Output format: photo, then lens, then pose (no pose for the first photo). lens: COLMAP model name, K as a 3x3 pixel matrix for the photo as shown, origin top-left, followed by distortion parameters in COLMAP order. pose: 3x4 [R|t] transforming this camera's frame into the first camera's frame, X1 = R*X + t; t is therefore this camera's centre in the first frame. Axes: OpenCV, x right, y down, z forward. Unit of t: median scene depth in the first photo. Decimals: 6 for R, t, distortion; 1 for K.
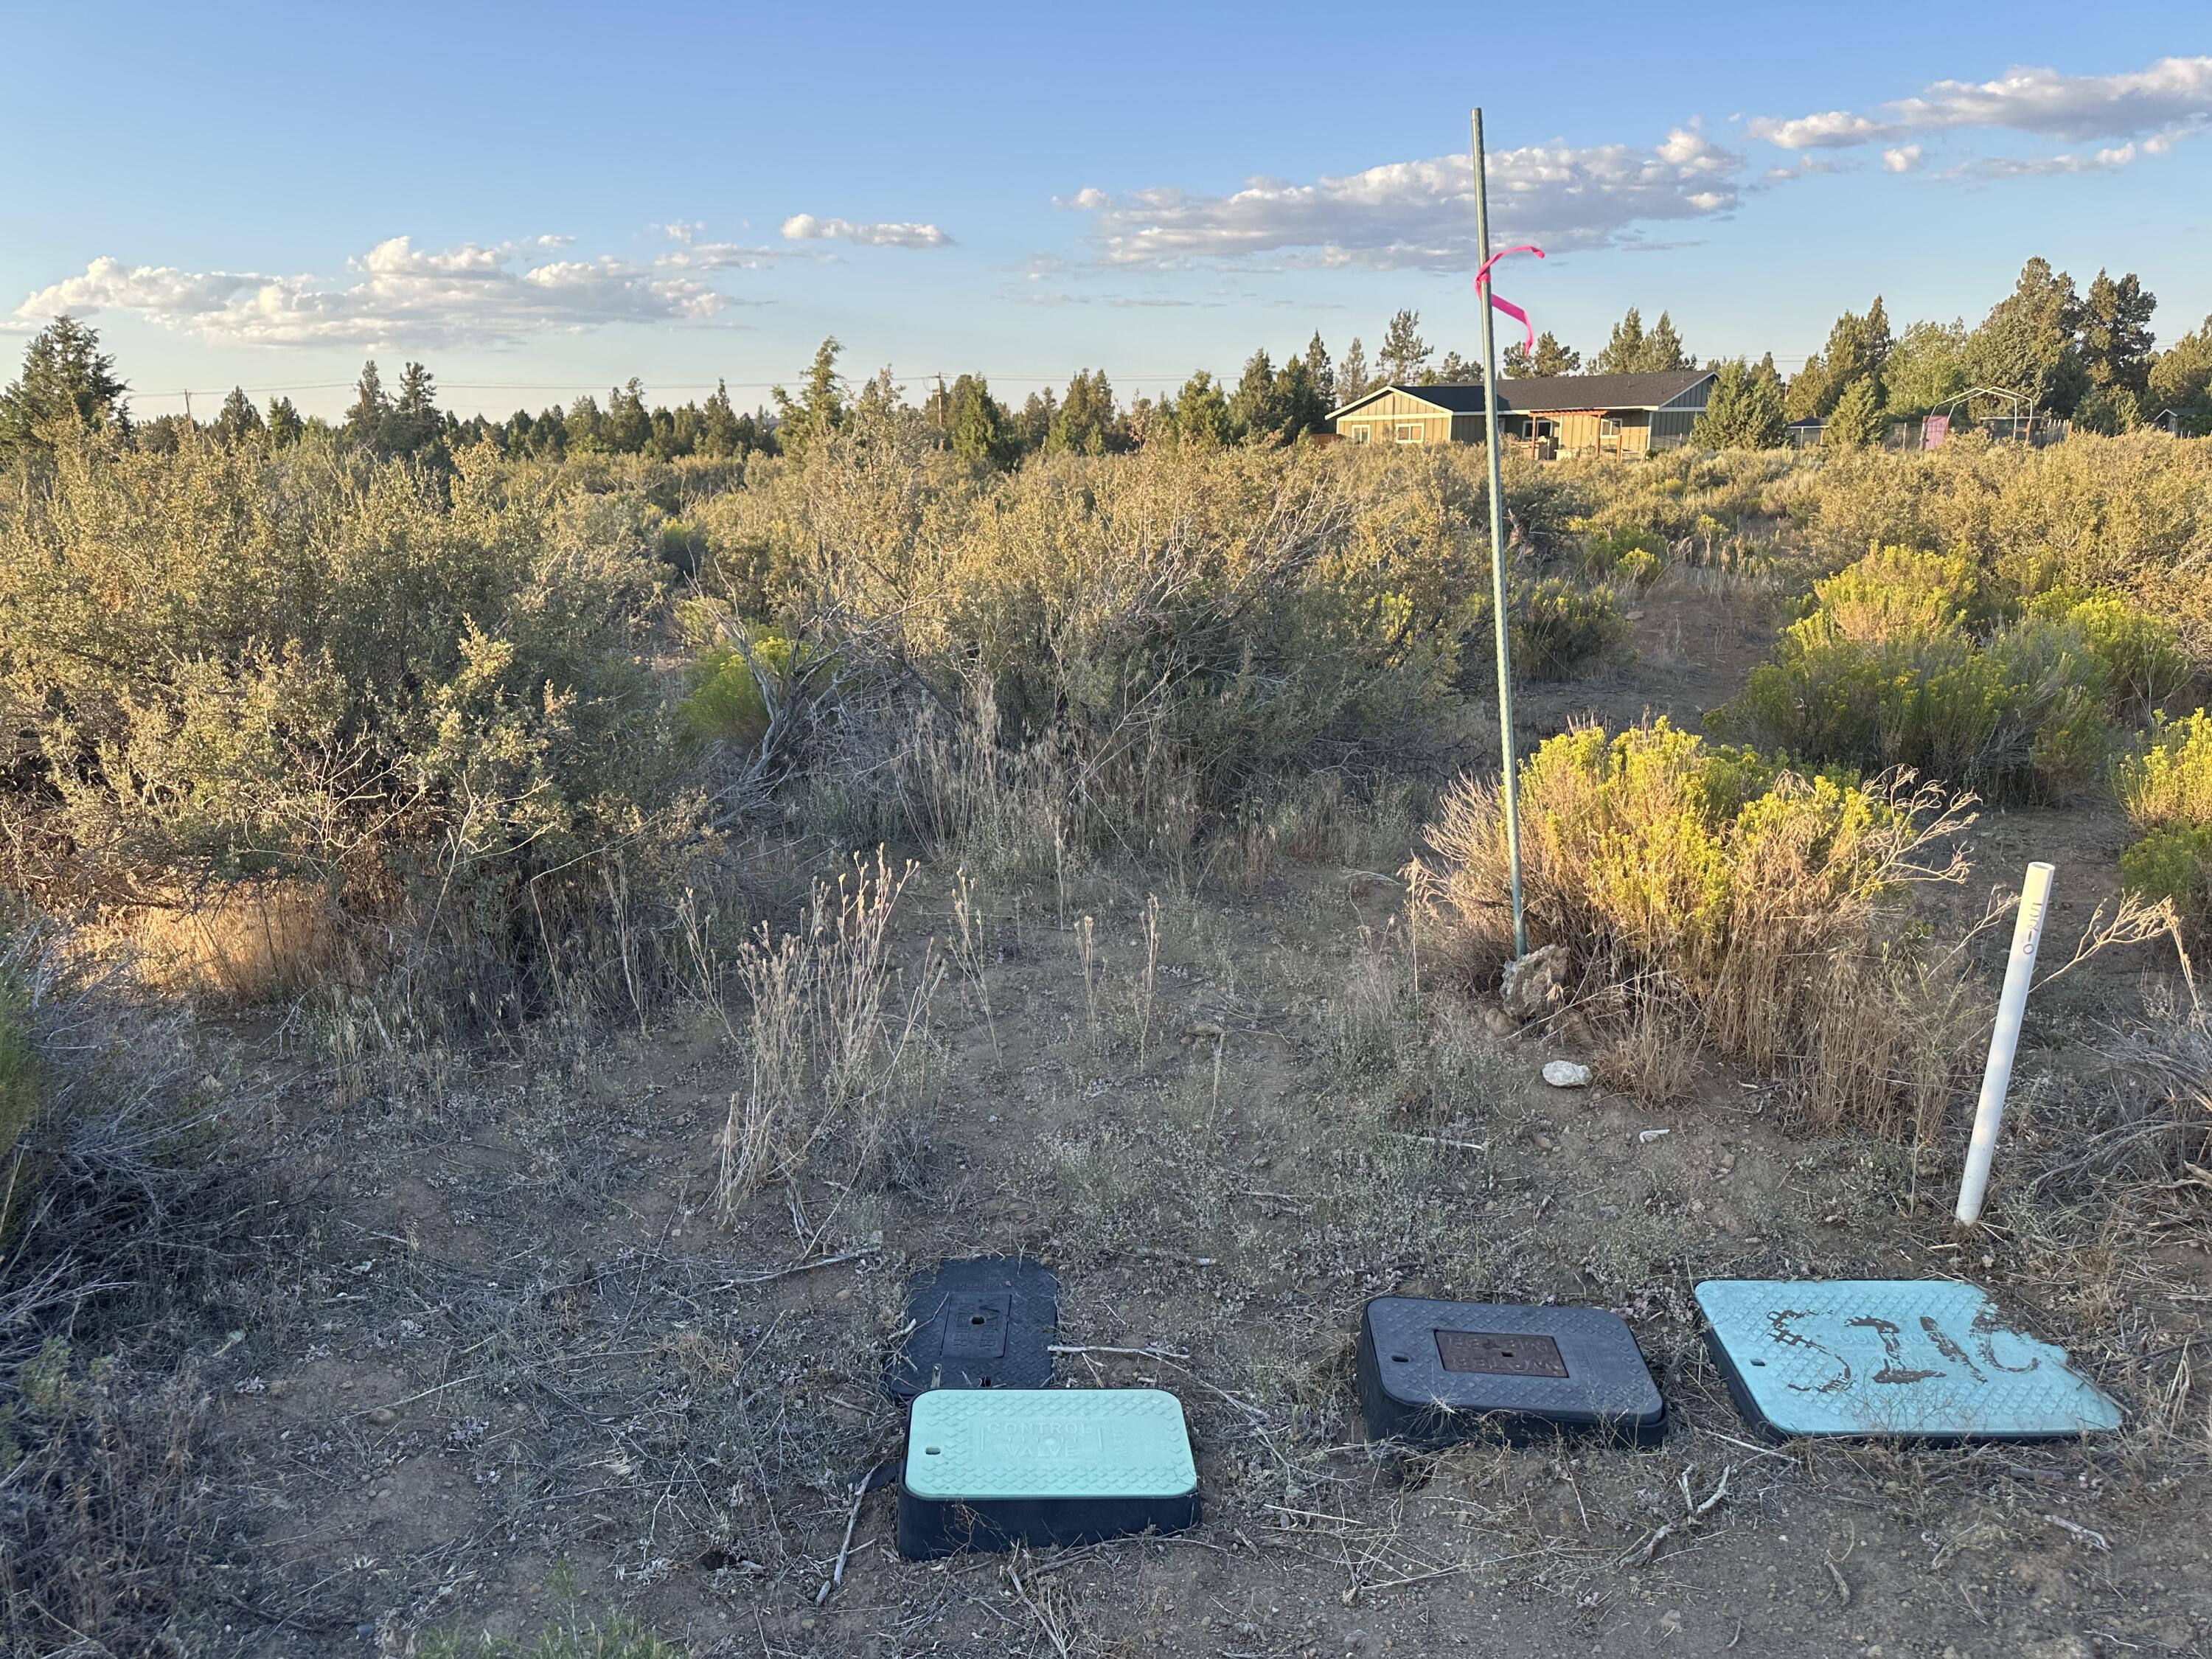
lens RADIAL K [[1574.6, 0, 1116.9], [0, 1574.6, 833.5], [0, 0, 1]] dist [0.021881, -0.026191]
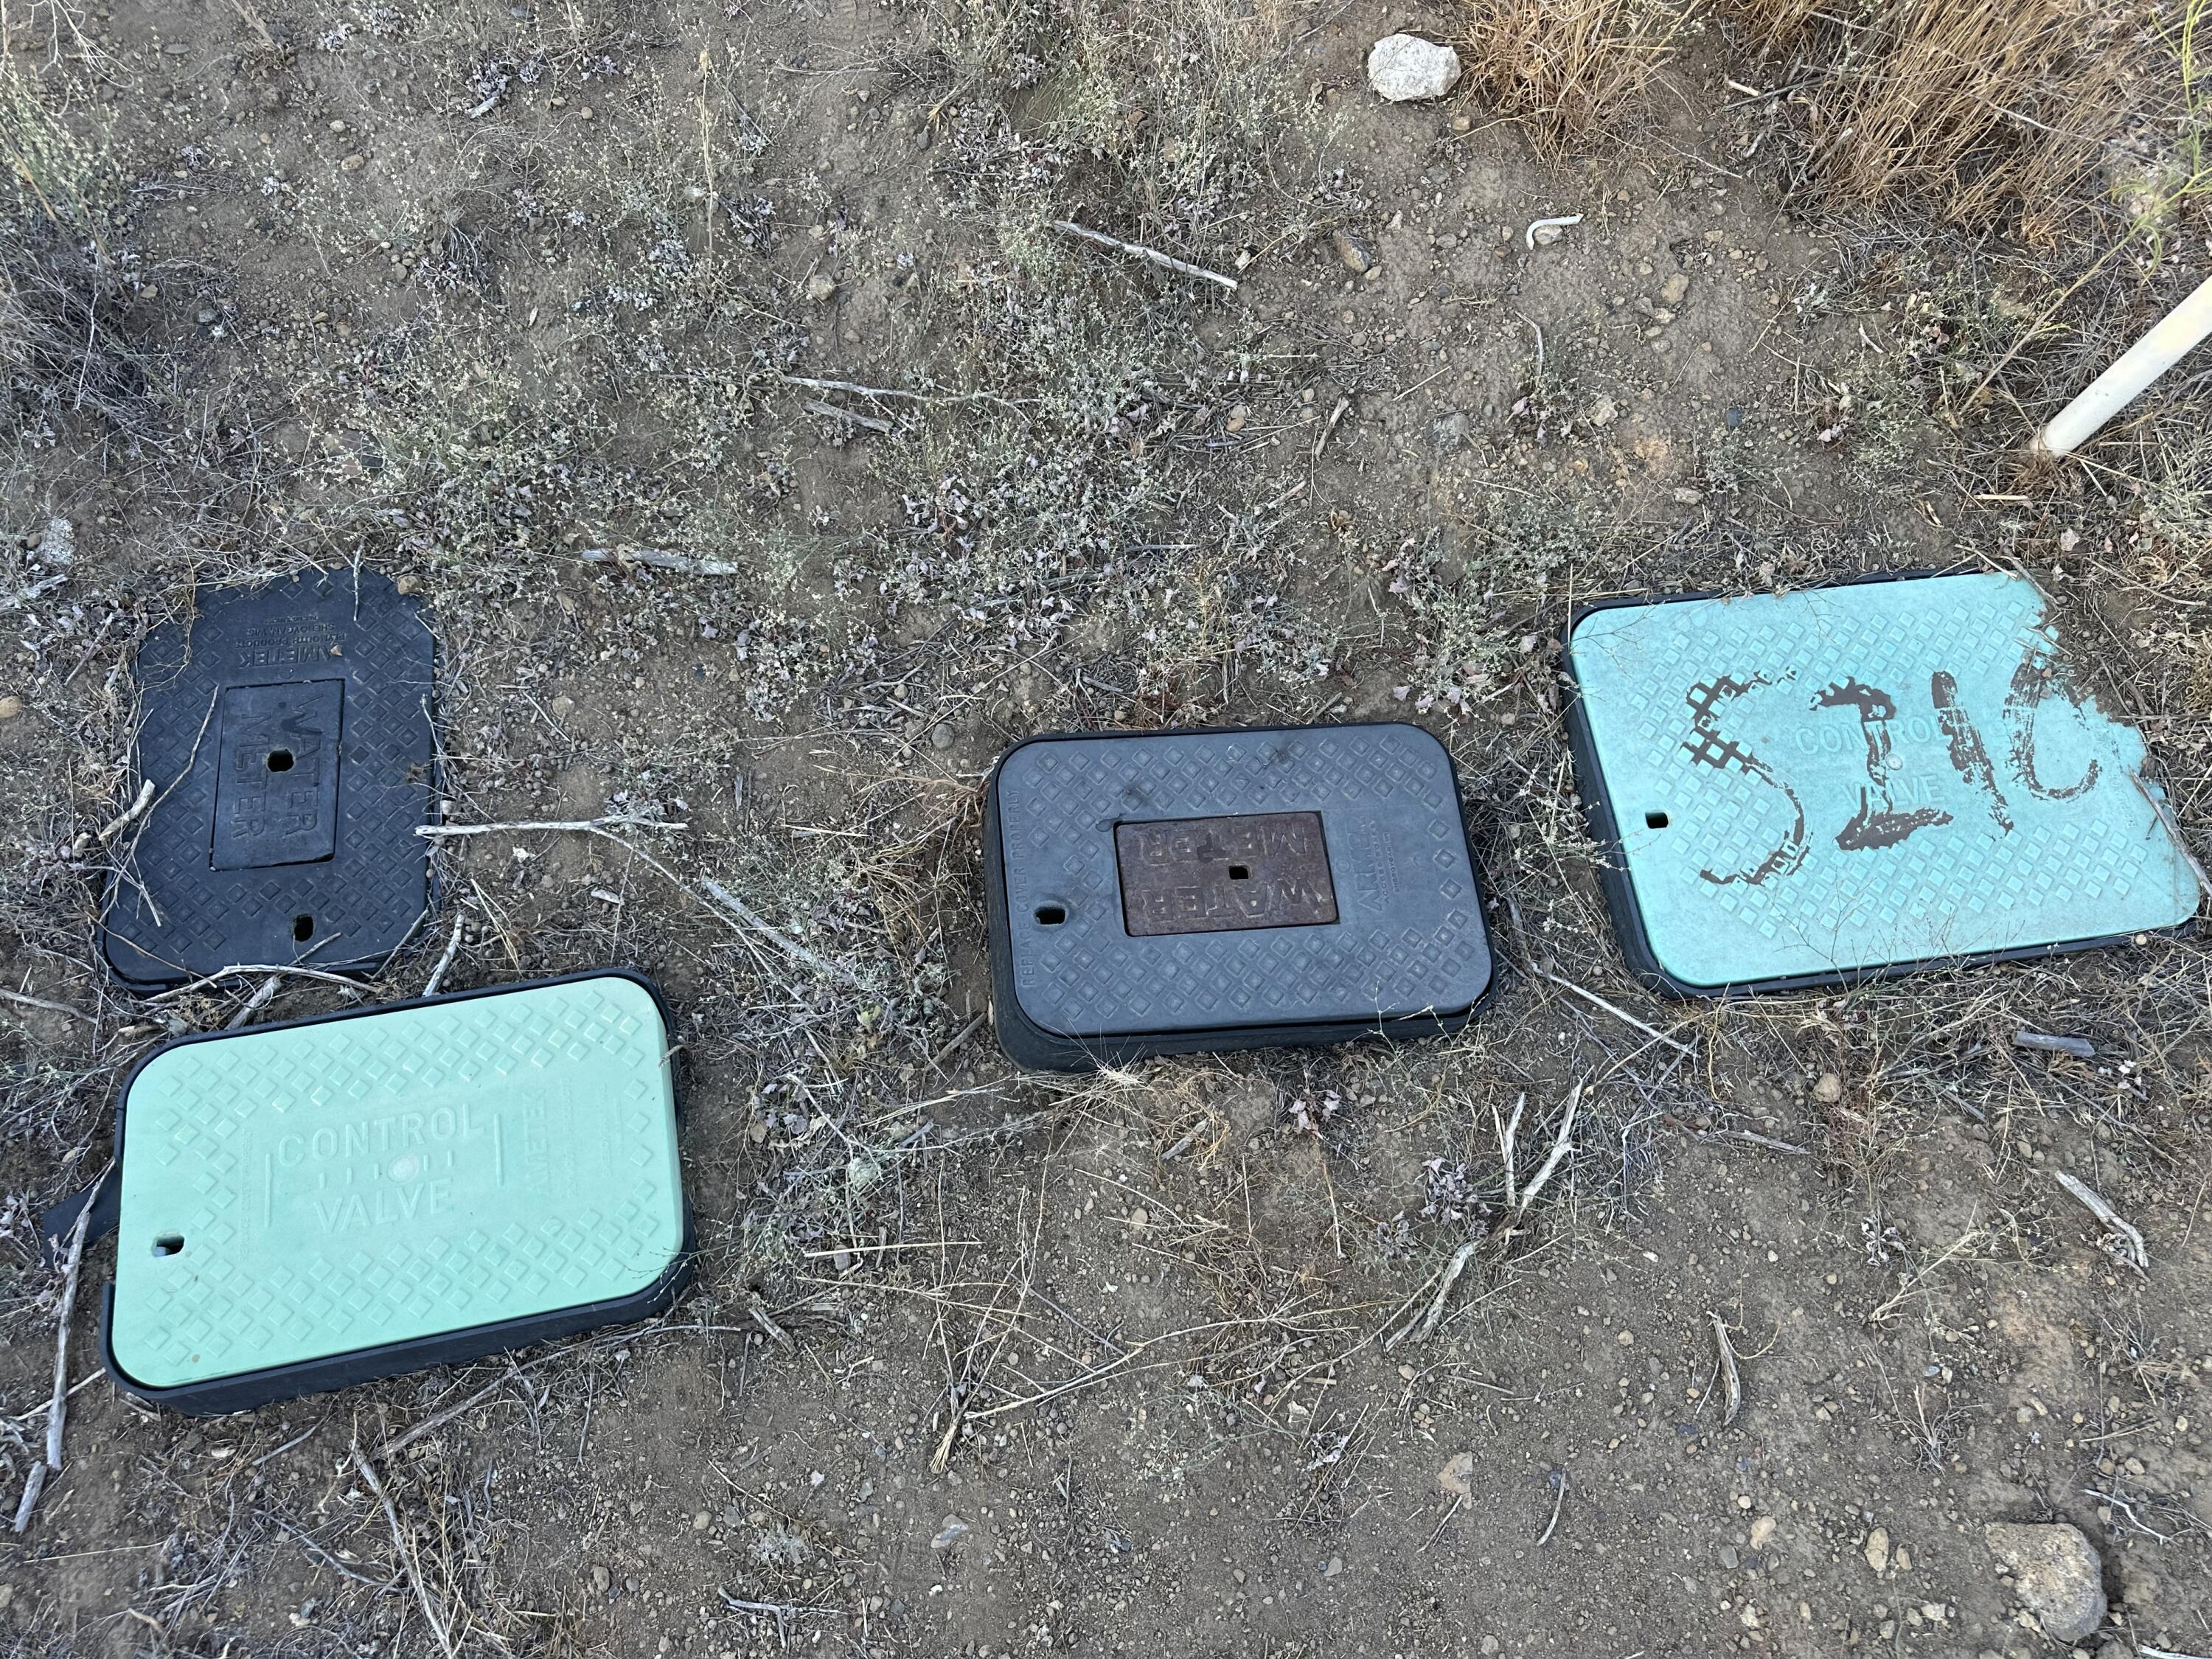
lens RADIAL K [[1574.6, 0, 1101.9], [0, 1574.6, 821.7], [0, 0, 1]] dist [0.021881, -0.026191]
pose [[0.988015, -0.099223, 0.118240, 0.028876], [-0.028775, 0.634189, 0.772642, -0.023831], [-0.151650, -0.766785, 0.623733, 0.144672]]
